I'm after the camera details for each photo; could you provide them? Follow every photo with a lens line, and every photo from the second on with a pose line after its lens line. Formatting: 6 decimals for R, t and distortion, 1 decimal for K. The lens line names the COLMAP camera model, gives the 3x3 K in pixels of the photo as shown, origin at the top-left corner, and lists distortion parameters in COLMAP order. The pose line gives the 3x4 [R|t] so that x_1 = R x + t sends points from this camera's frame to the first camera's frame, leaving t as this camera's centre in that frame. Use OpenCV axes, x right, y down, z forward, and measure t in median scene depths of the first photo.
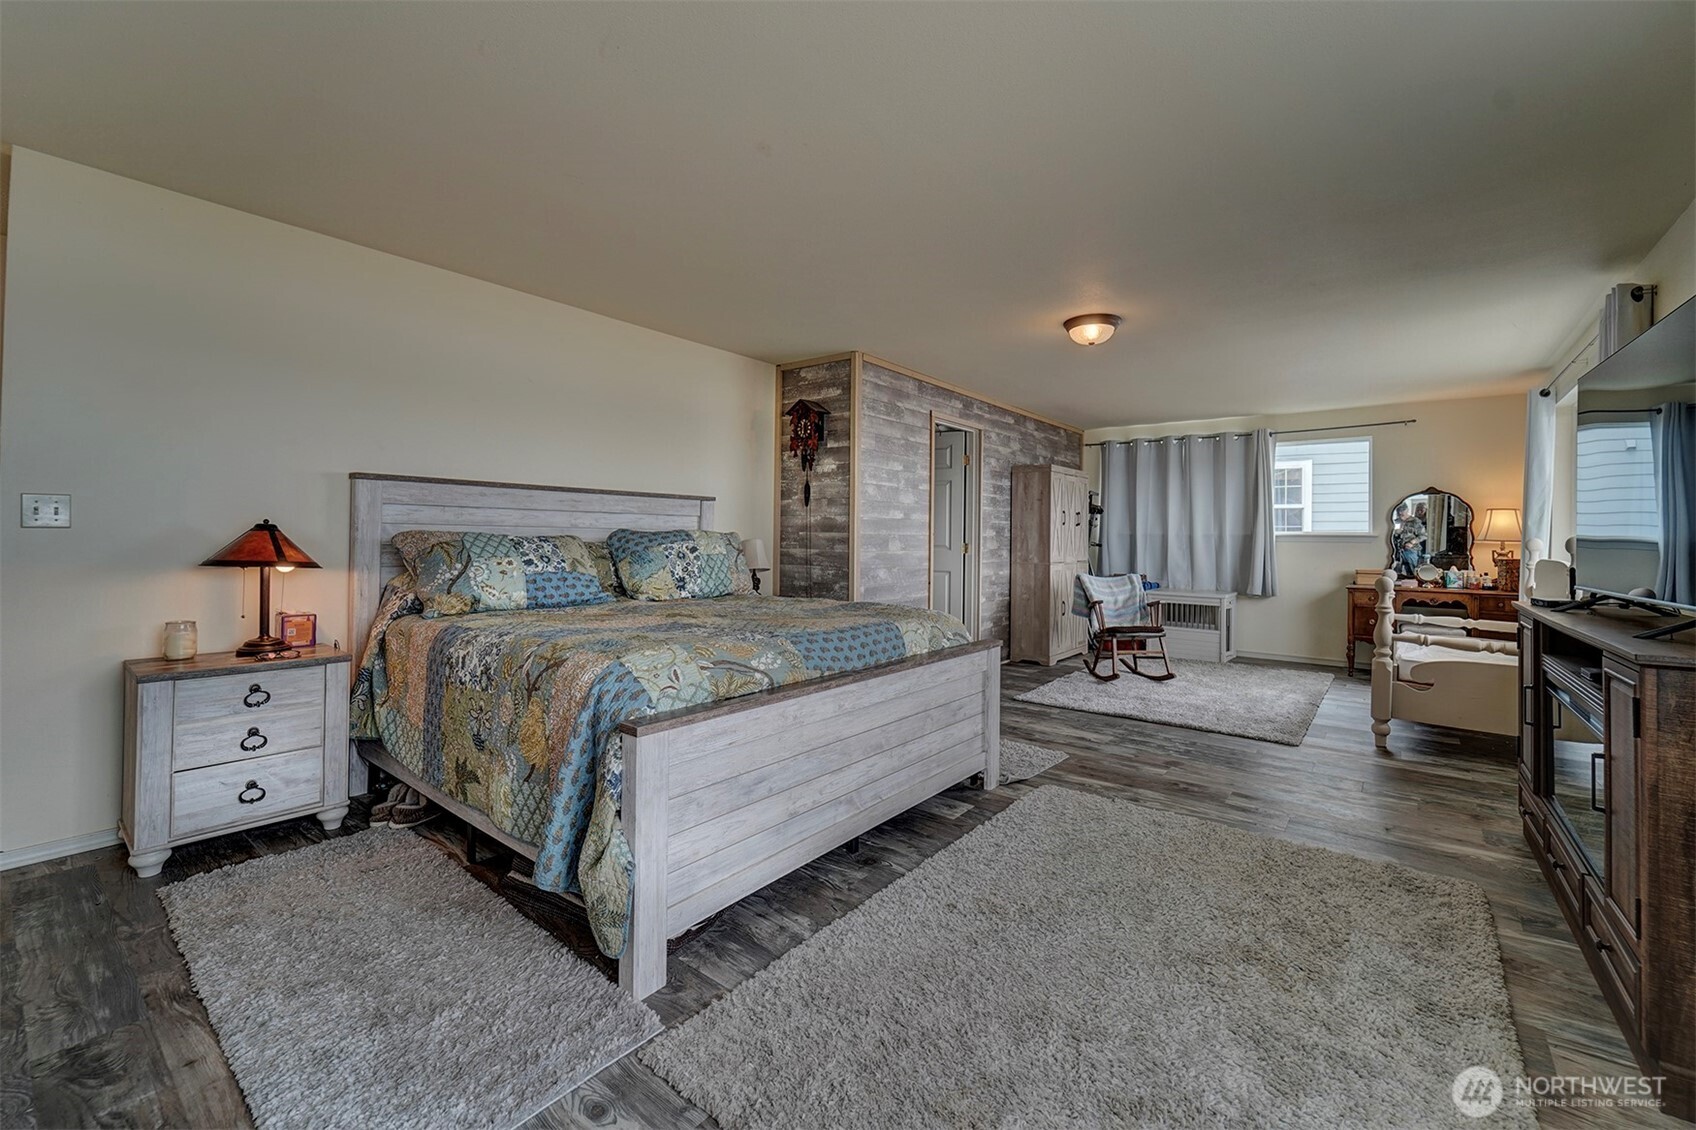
lens RADIAL K [[653.8, 0, 875.2], [0, 653.8, 532.0], [0, 0, 1]] dist [0.000805, -0.000005]
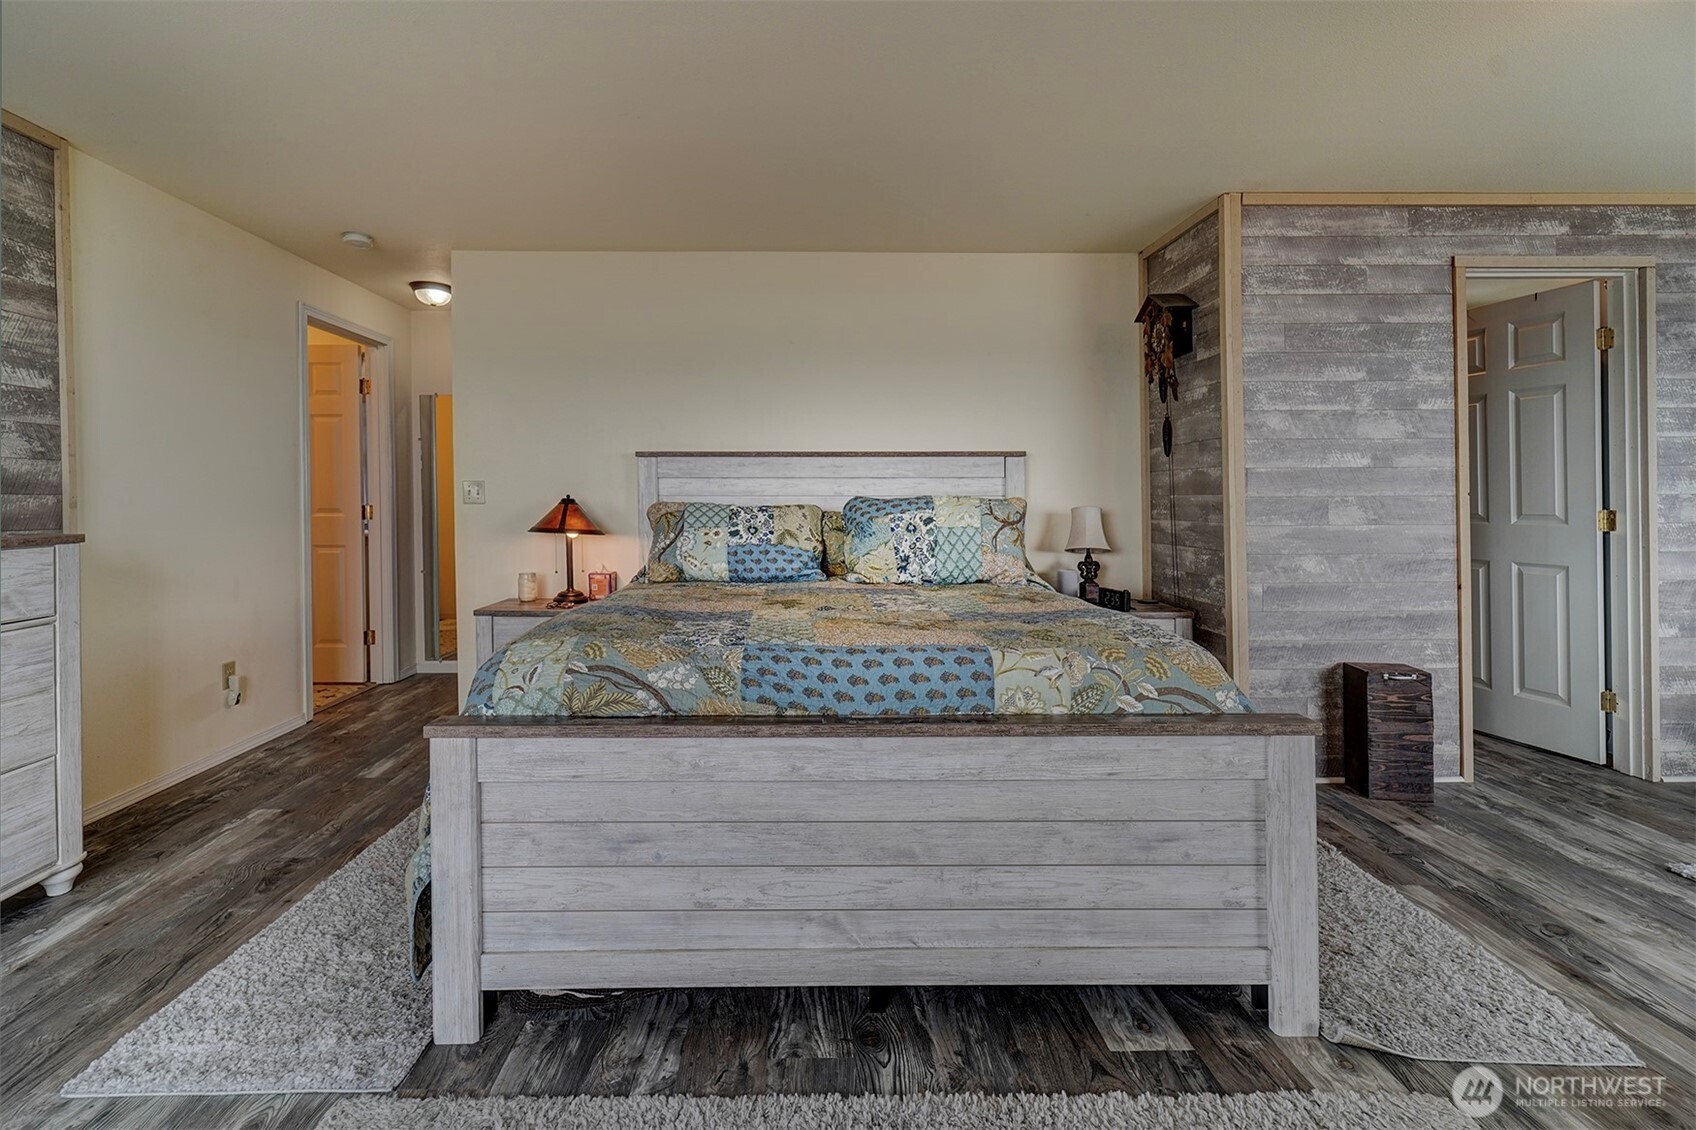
lens RADIAL K [[734.0, 0, 846.9], [0, 734.0, 503.7], [0, 0, 1]] dist [0.001830, 0.000443]
pose [[0.634274, -0.012364, -0.773010, 0.398977], [0.016489, 0.999861, -0.002463, 0.008335], [0.772933, -0.011184, 0.634389, 0.436567]]
